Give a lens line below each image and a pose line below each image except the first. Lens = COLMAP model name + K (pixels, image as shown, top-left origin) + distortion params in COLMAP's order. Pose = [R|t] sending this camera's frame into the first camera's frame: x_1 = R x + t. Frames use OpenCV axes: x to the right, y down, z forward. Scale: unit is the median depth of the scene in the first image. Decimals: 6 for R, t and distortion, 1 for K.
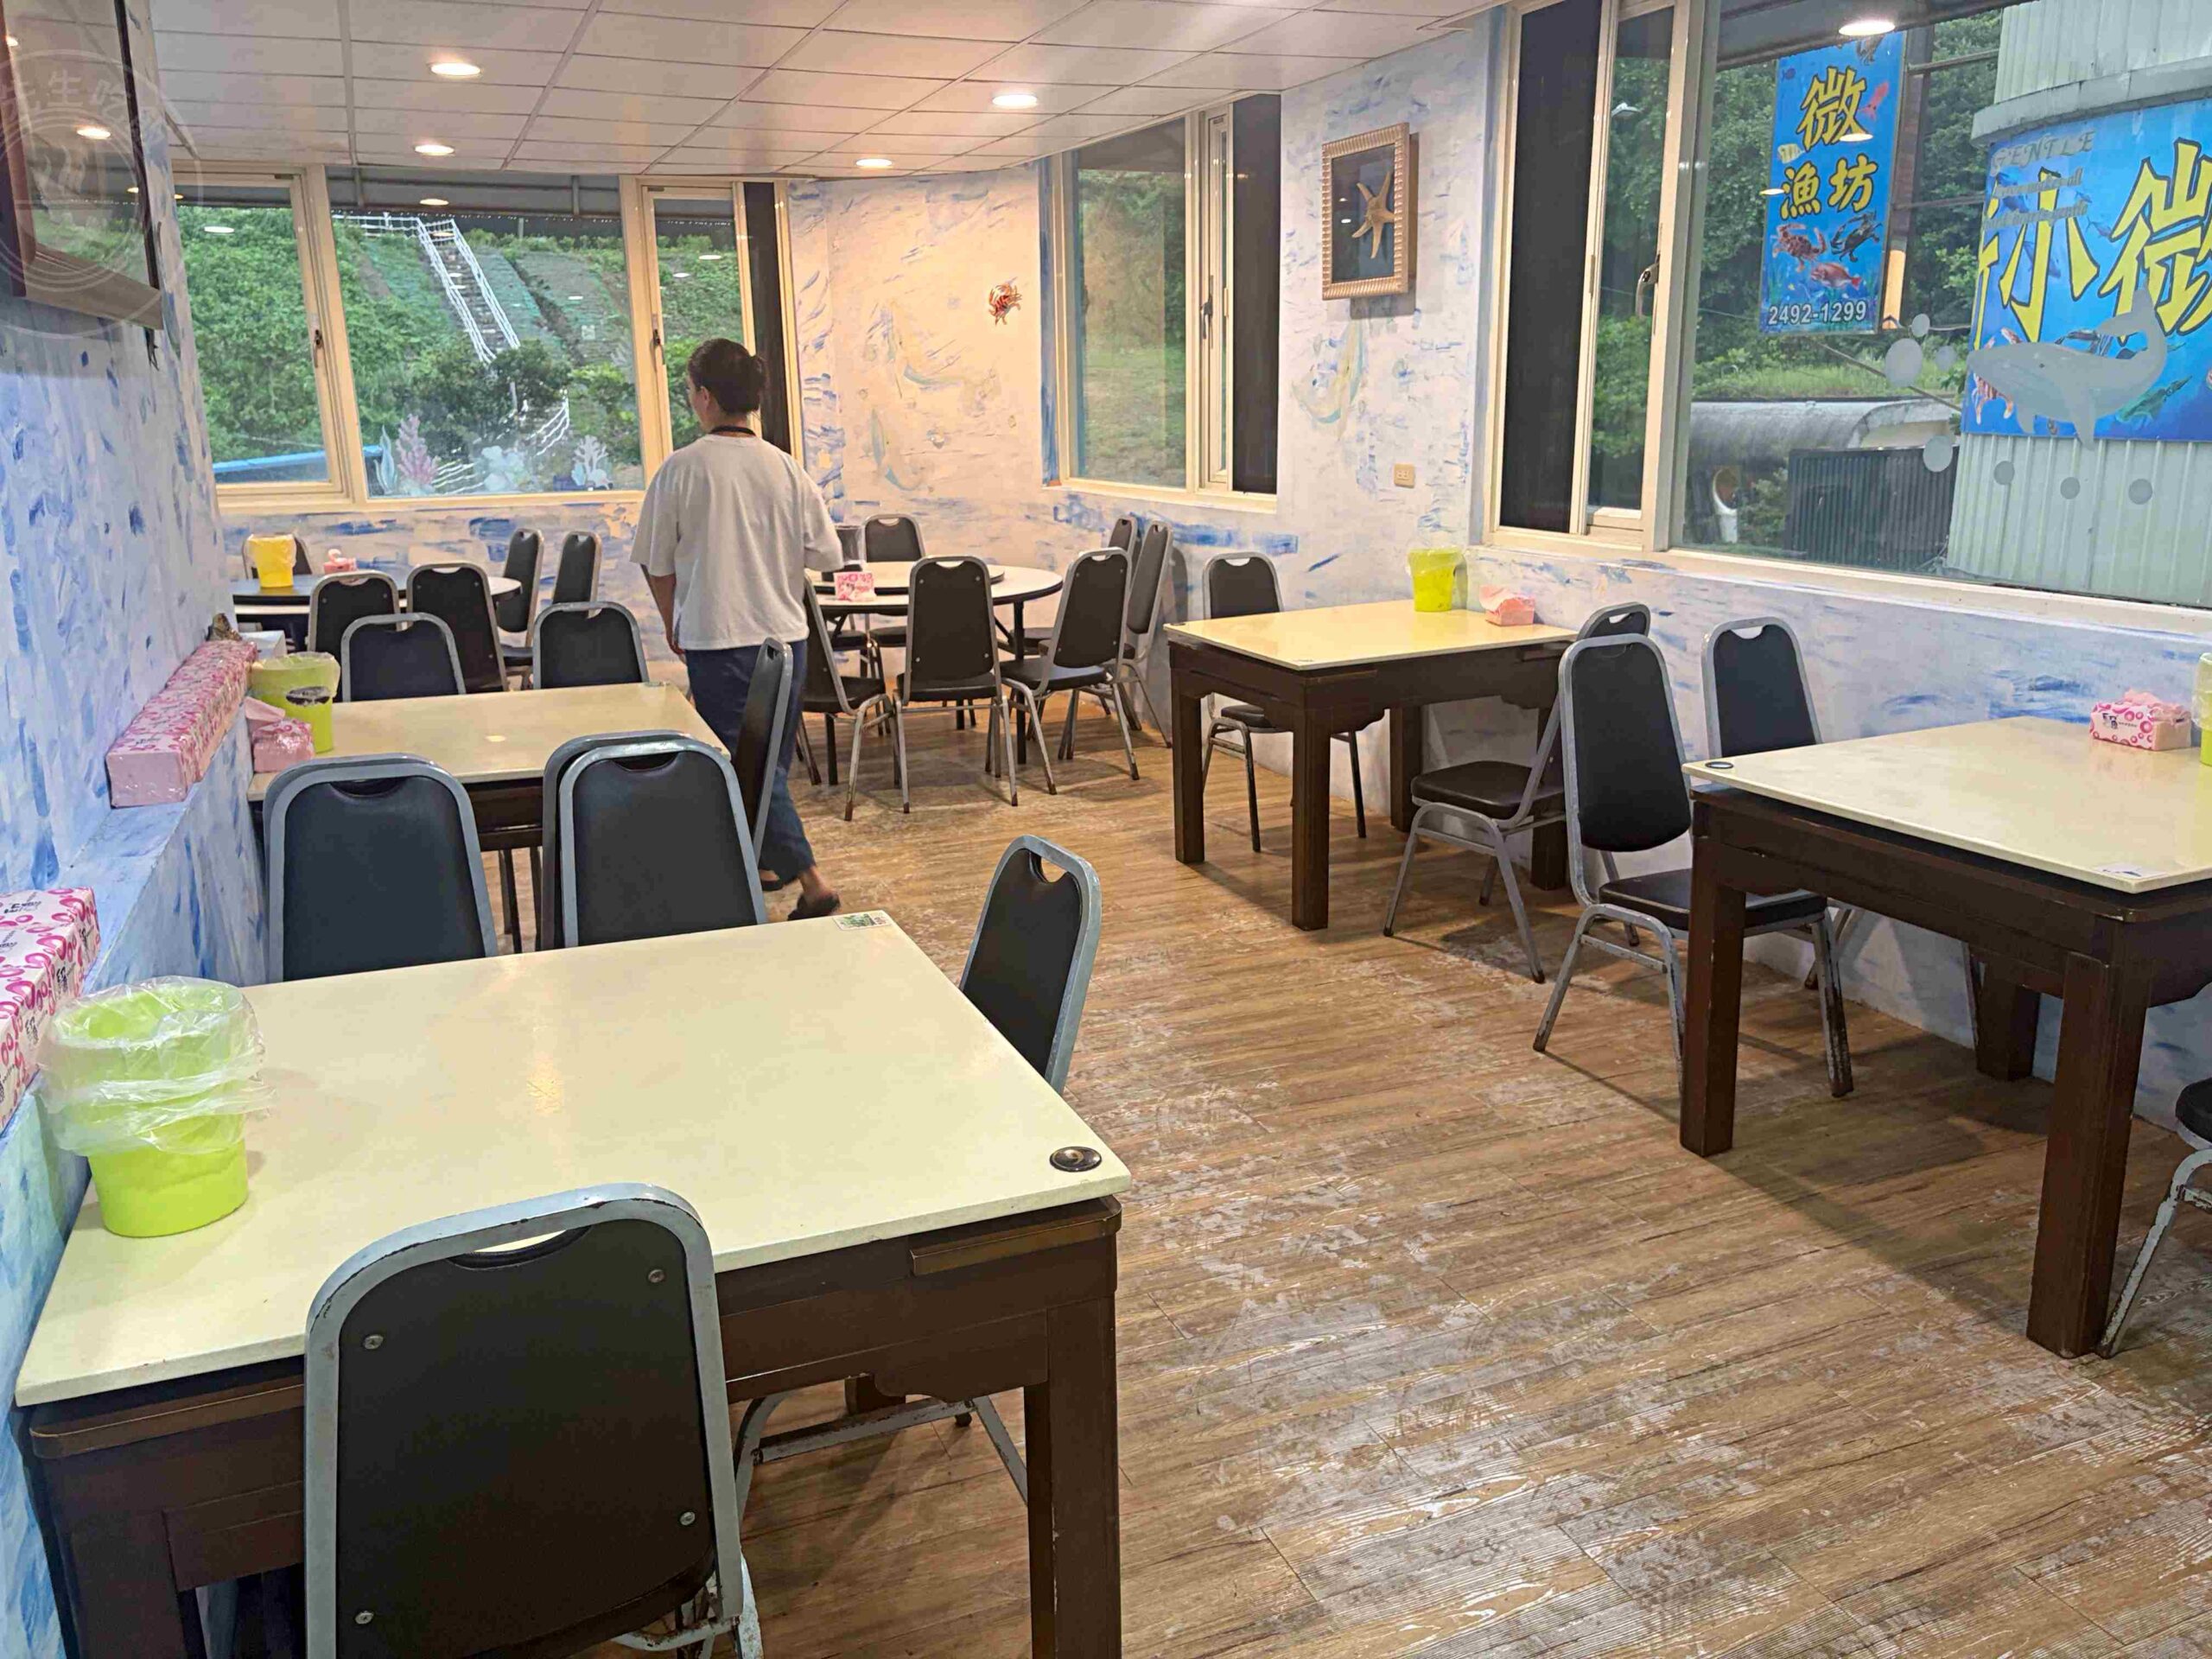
lens RADIAL K [[1688.5, 0, 1062.2], [0, 1688.5, 775.1], [0, 0, 1]] dist [0.068566, -0.003736]
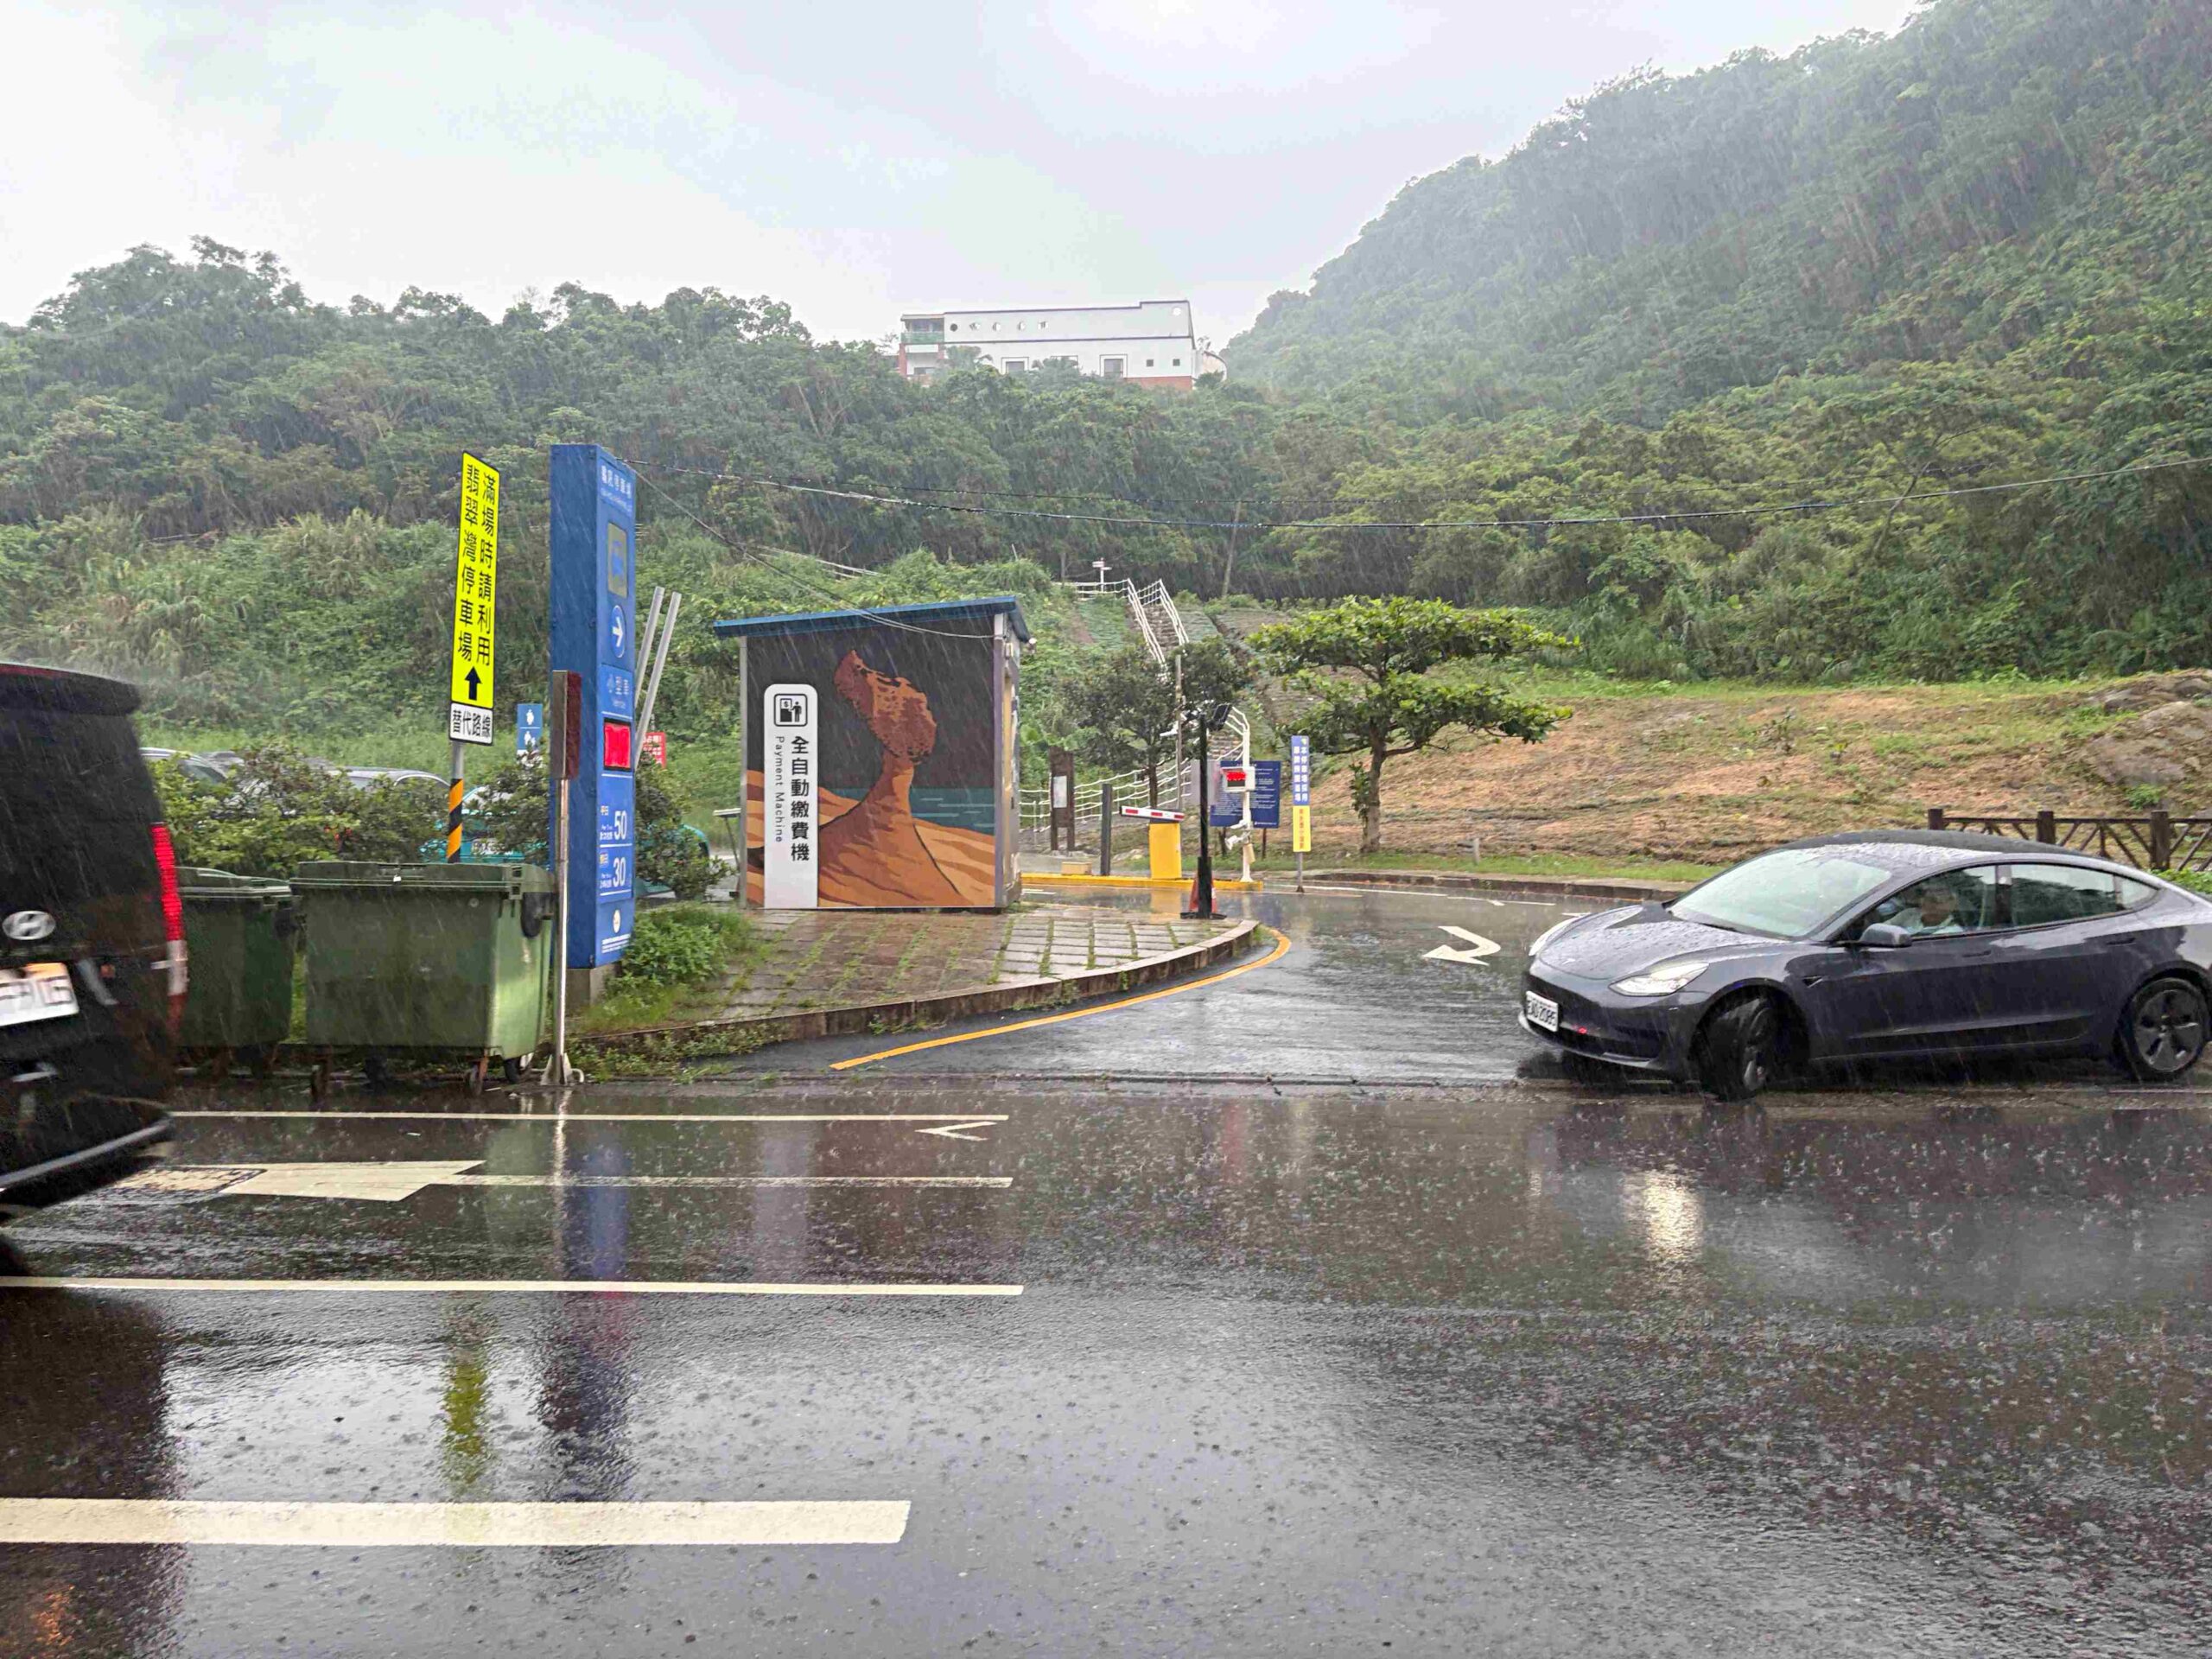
lens RADIAL K [[1688.5, 0, 1110.8], [0, 1688.5, 818.8], [0, 0, 1]] dist [0.068566, -0.003736]
pose [[0.932579, 0.024042, -0.360164, -0.043447], [-0.103191, 0.973896, -0.202186, 0.026082], [0.345901, 0.225720, 0.910715, 0.222618]]
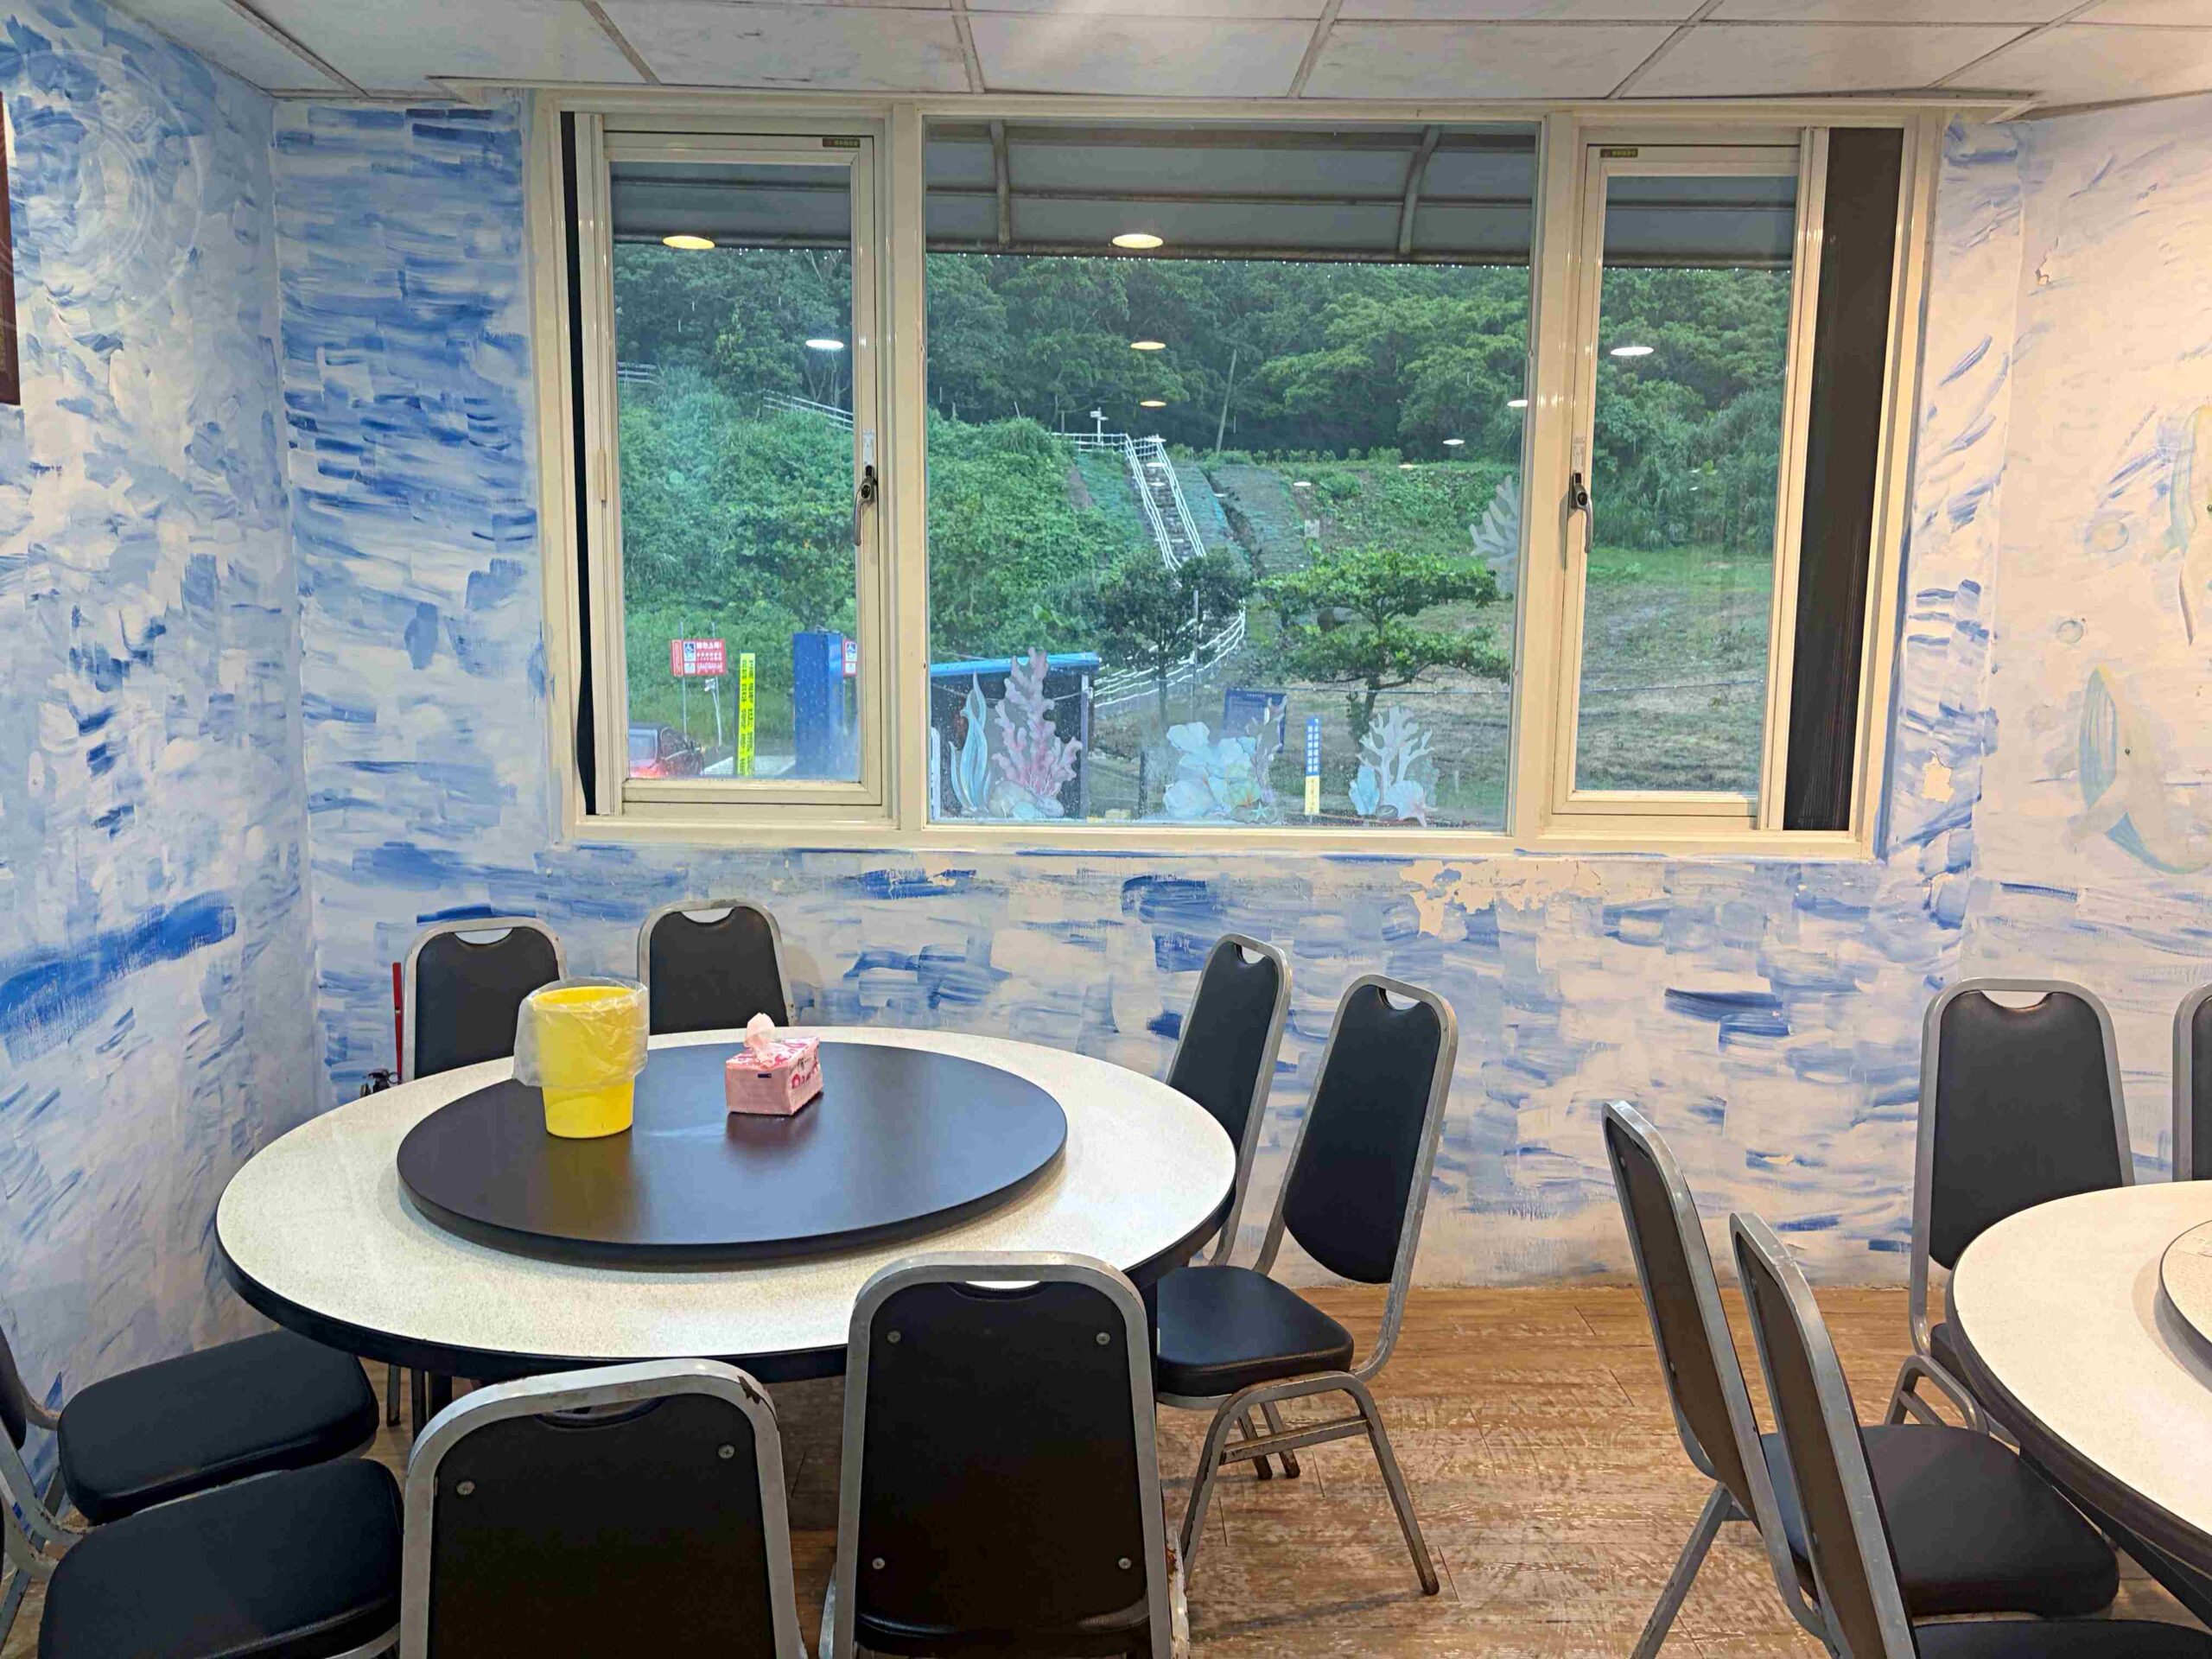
lens RADIAL K [[1688.5, 0, 1102.1], [0, 1688.5, 841.2], [0, 0, 1]] dist [0.068566, -0.003736]
pose [[0.936692, 0.083110, -0.340147, -0.035775], [-0.111215, 0.991737, -0.063945, -0.023221], [0.332022, 0.097726, 0.938196, 0.102346]]
